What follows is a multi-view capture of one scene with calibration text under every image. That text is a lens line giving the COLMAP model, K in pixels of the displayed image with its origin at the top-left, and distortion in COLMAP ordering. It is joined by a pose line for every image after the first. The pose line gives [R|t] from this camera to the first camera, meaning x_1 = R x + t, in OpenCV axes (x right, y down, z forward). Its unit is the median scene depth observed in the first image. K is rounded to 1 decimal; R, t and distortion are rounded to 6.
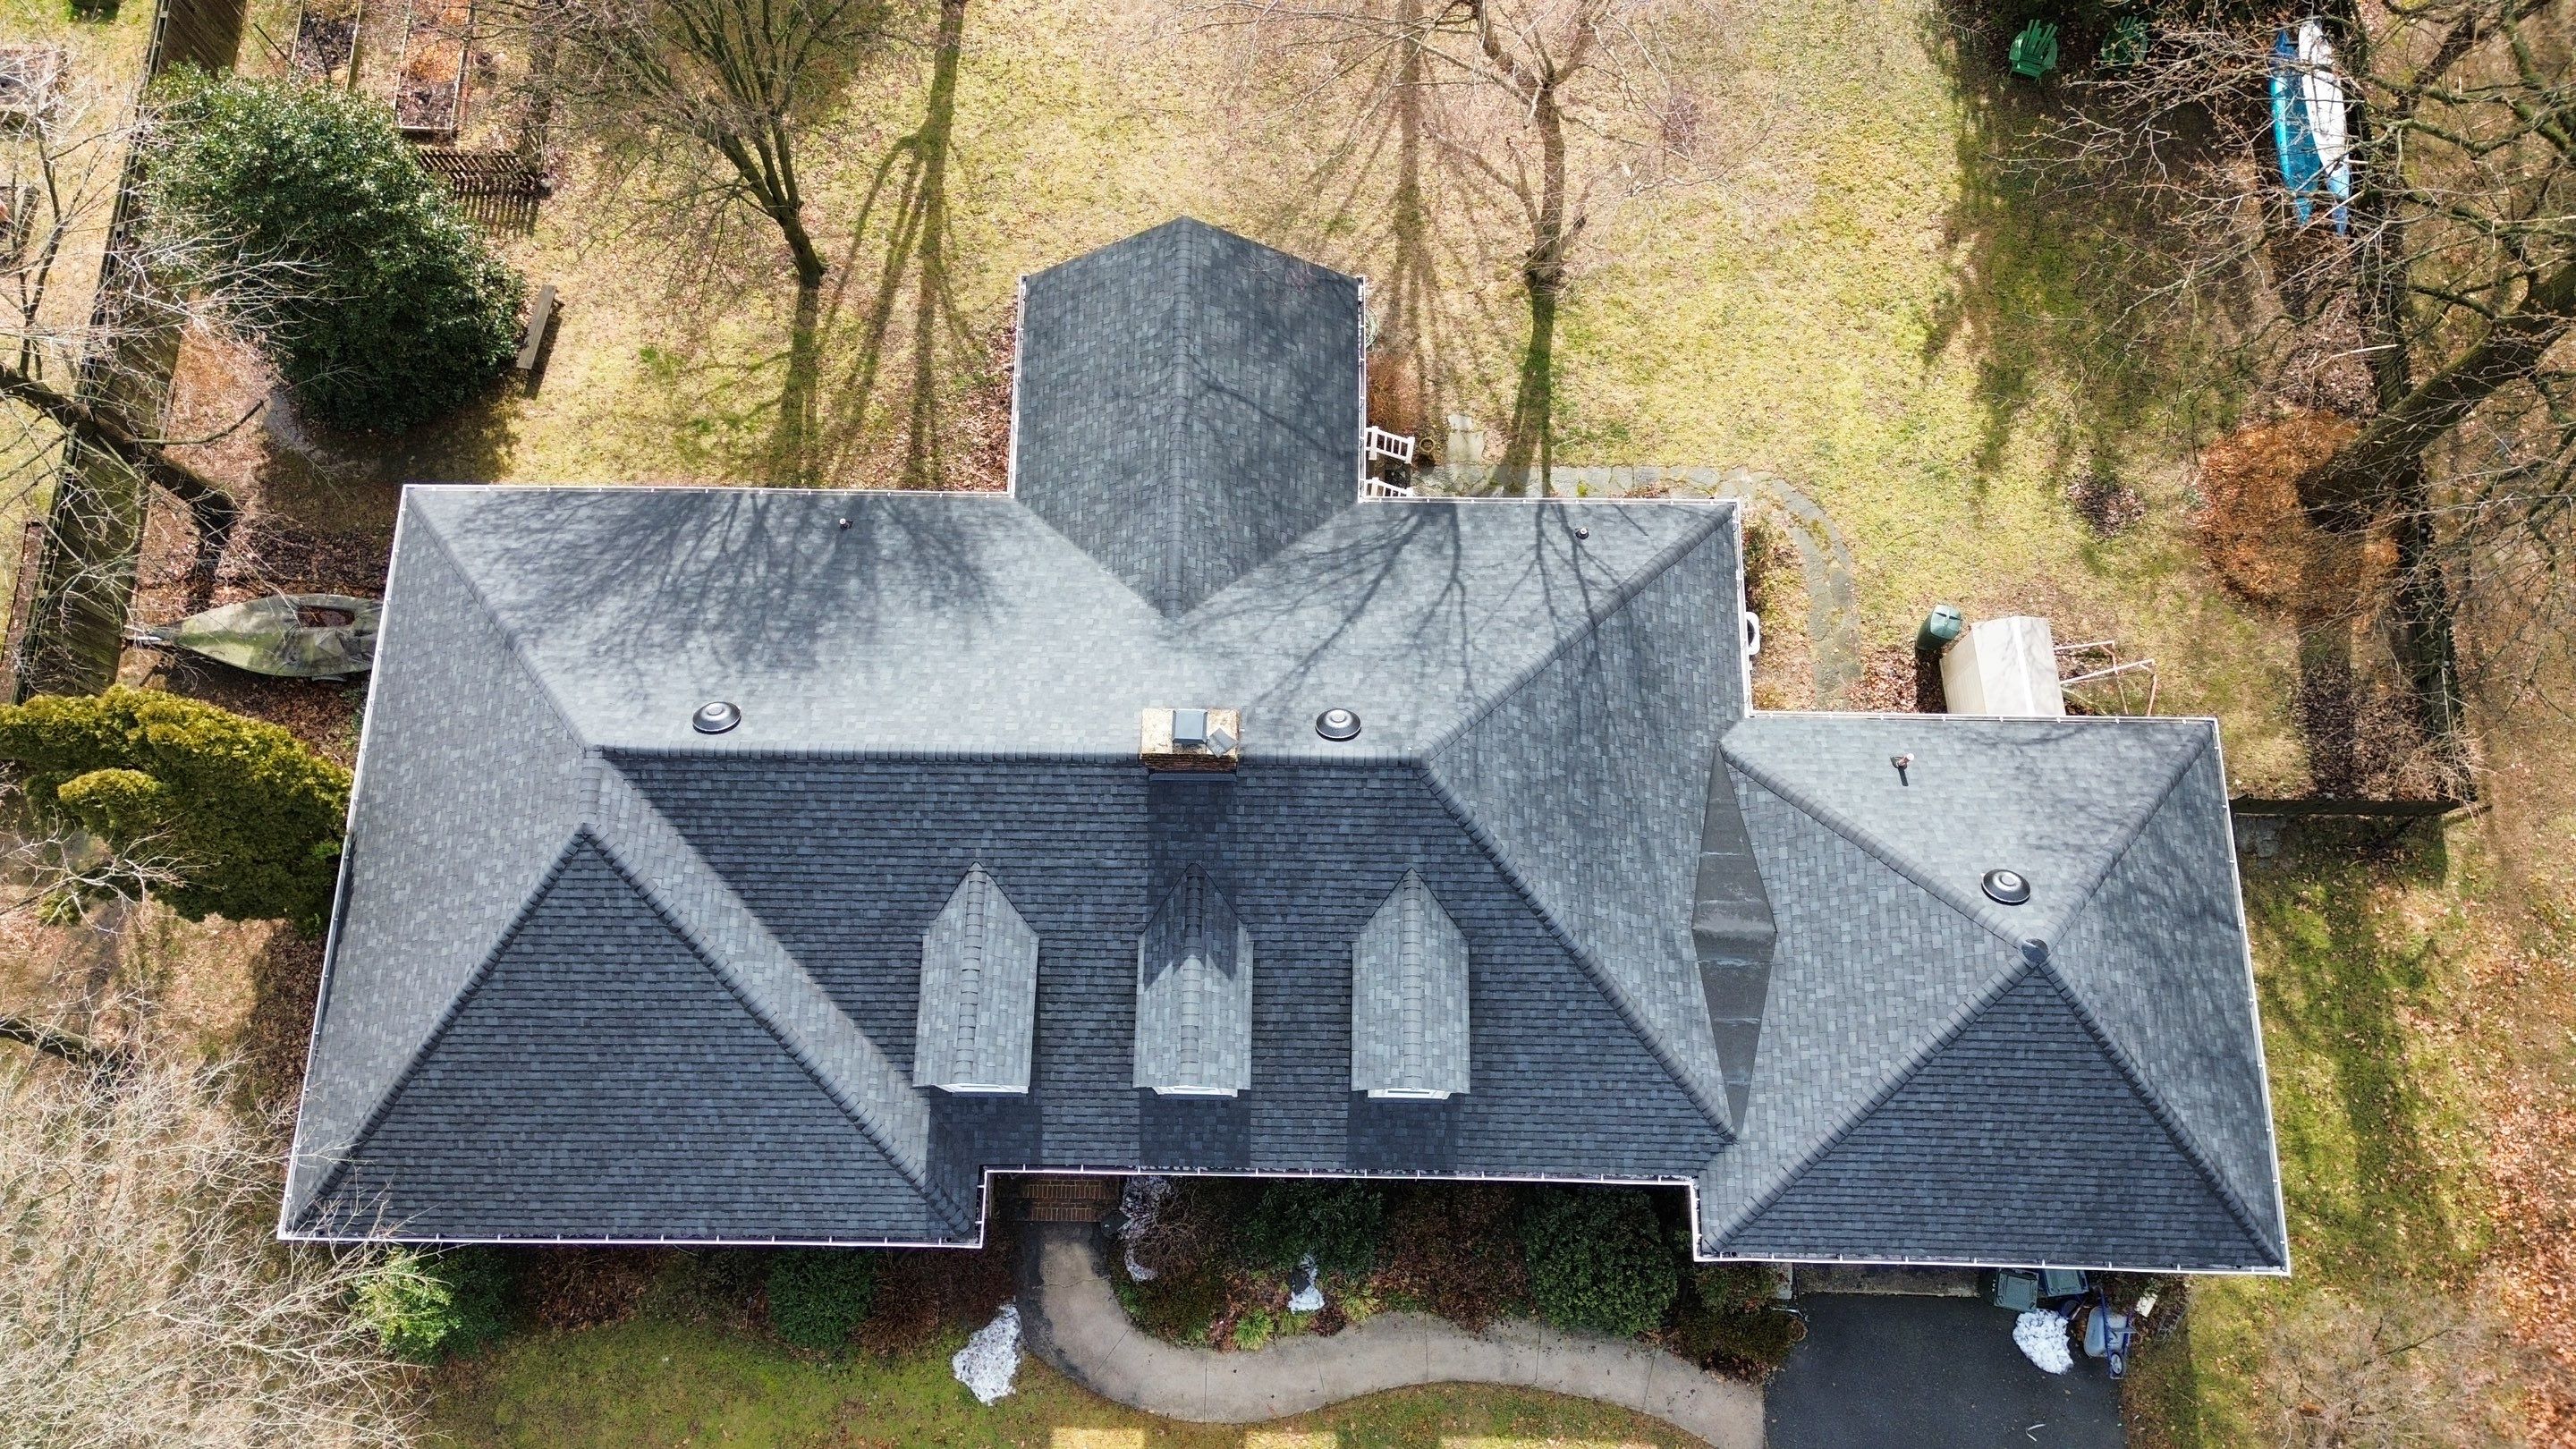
lens RADIAL K [[1846.8, 0, 1295.7], [0, 1846.8, 730.0], [0, 0, 1]] dist [0.026952, -0.002999]
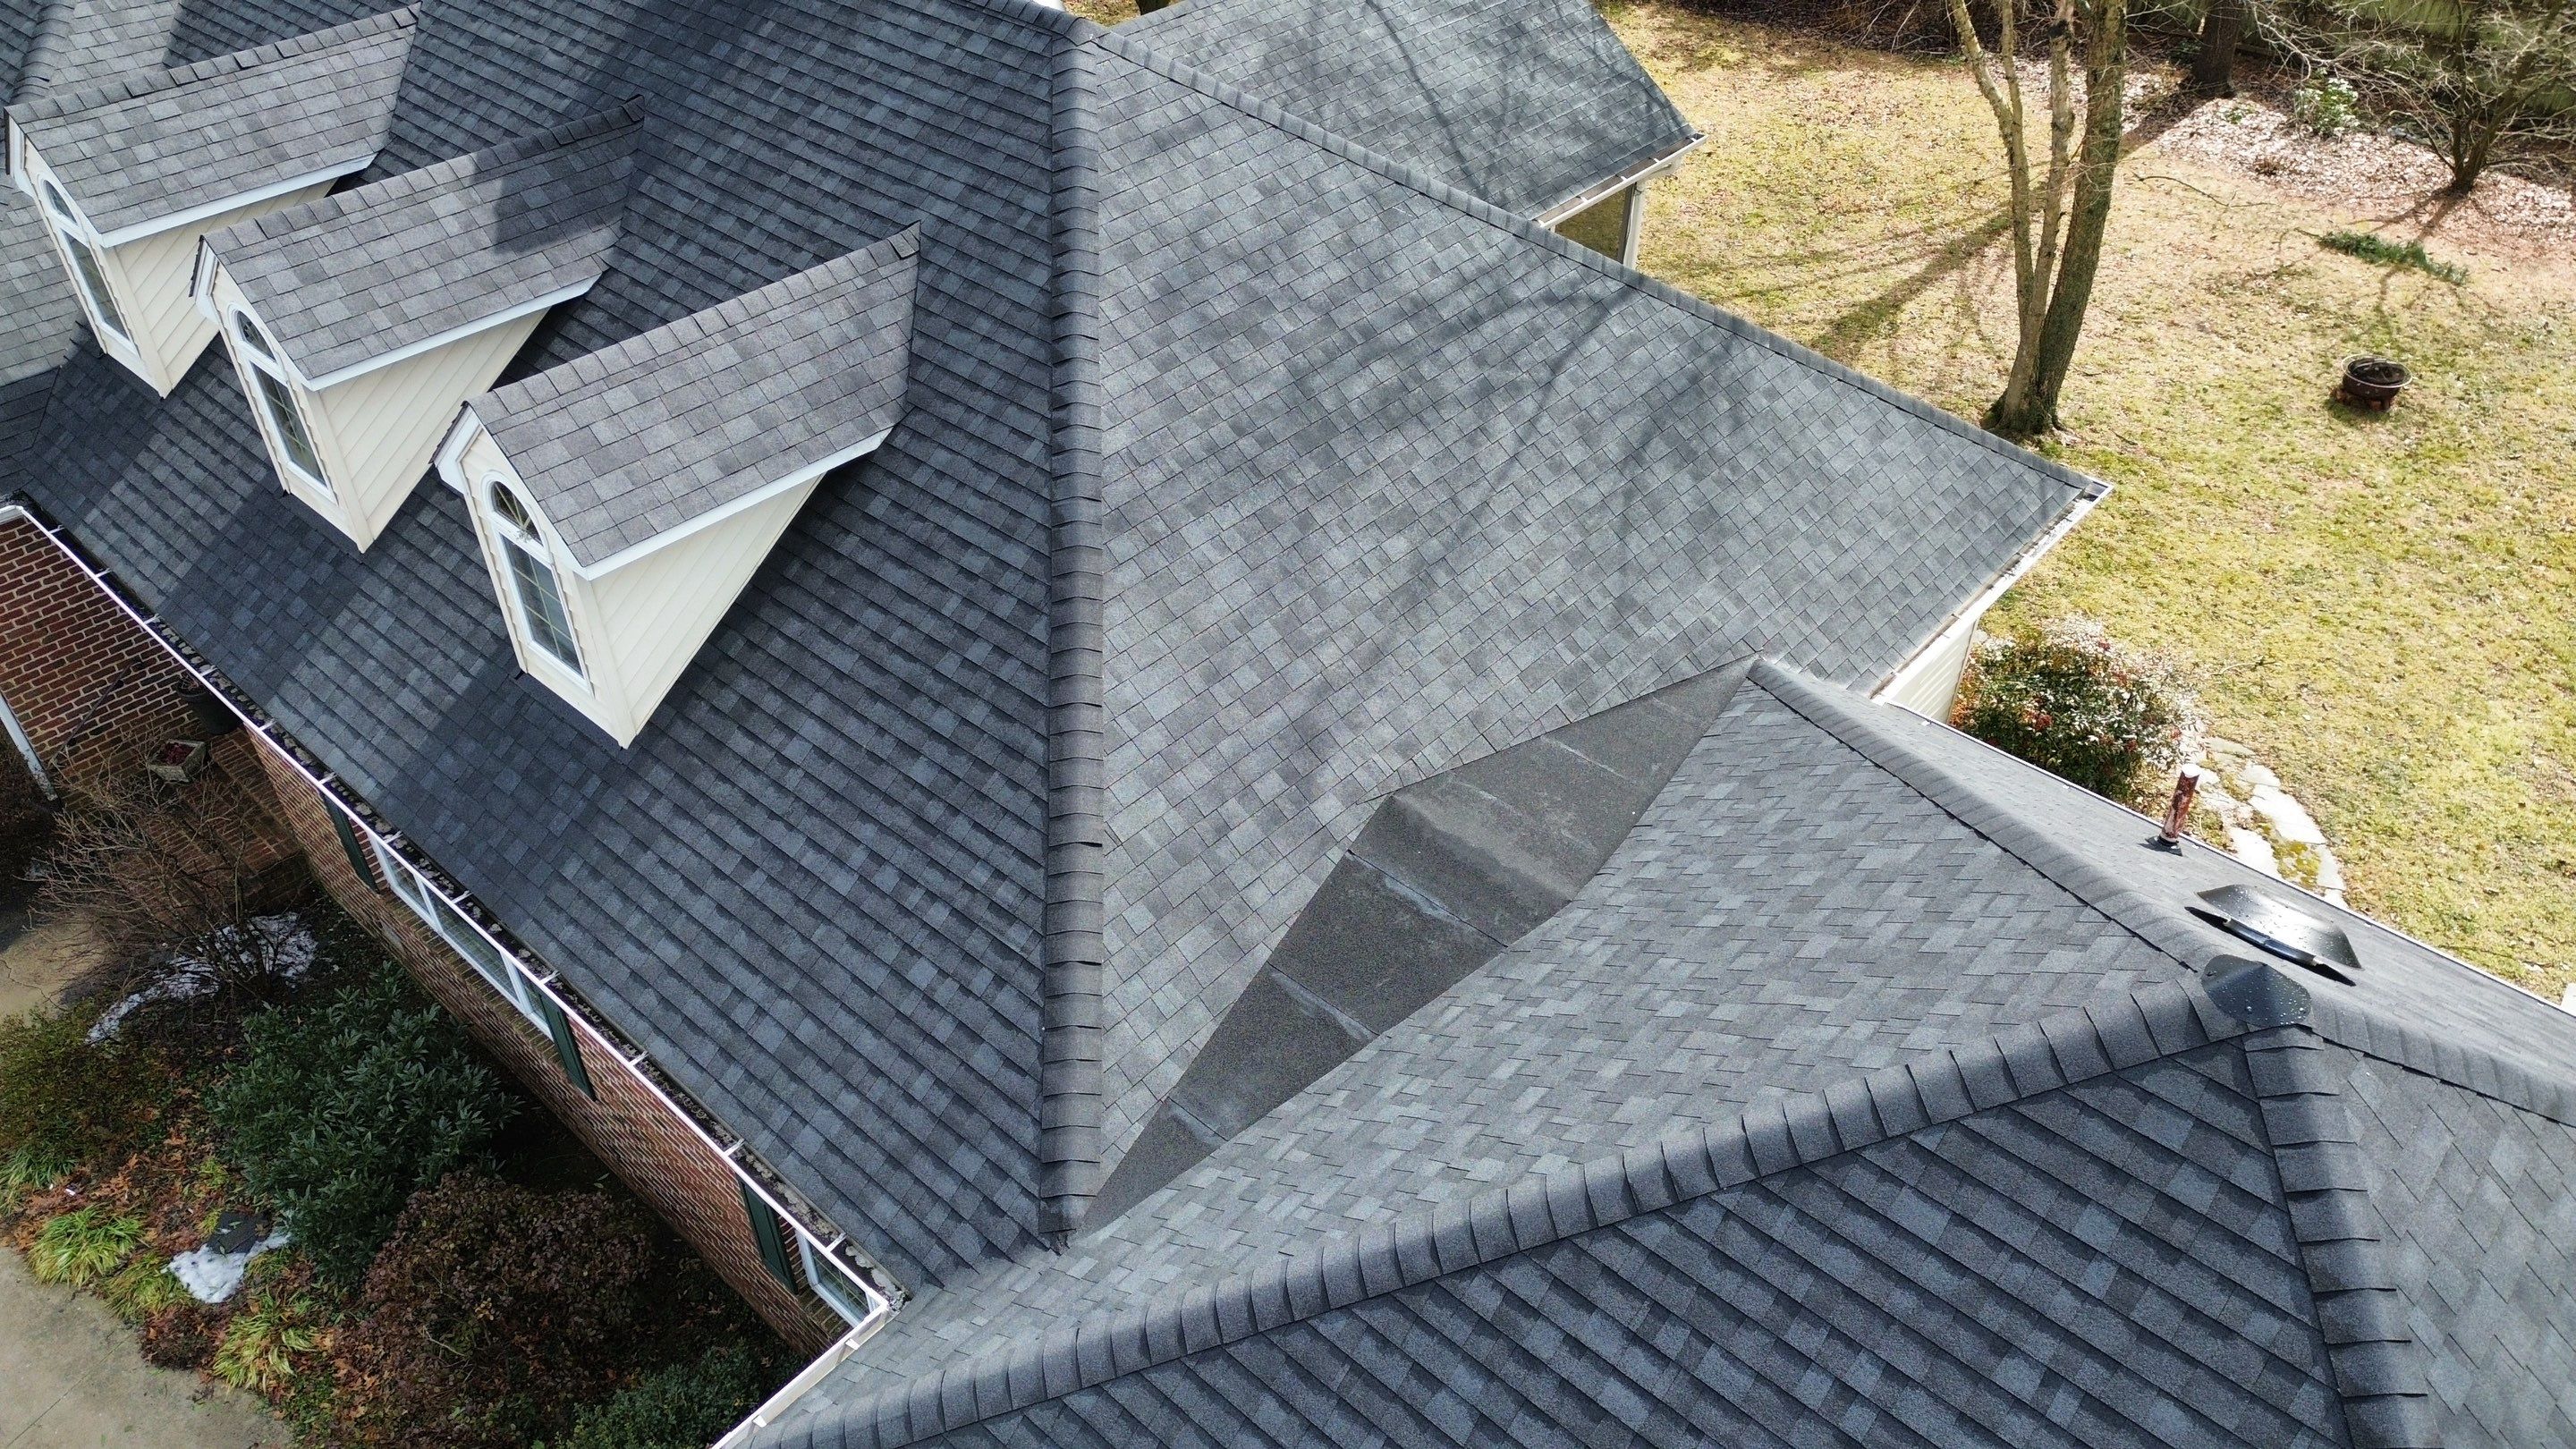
lens RADIAL K [[1846.8, 0, 1296.6], [0, 1846.8, 716.7], [0, 0, 1]] dist [0.026952, -0.002999]
pose [[0.753847, 0.411815, -0.511980, 0.355016], [-0.633061, 0.663862, -0.398146, 0.238215], [0.175922, 0.624256, 0.761154, 0.647754]]
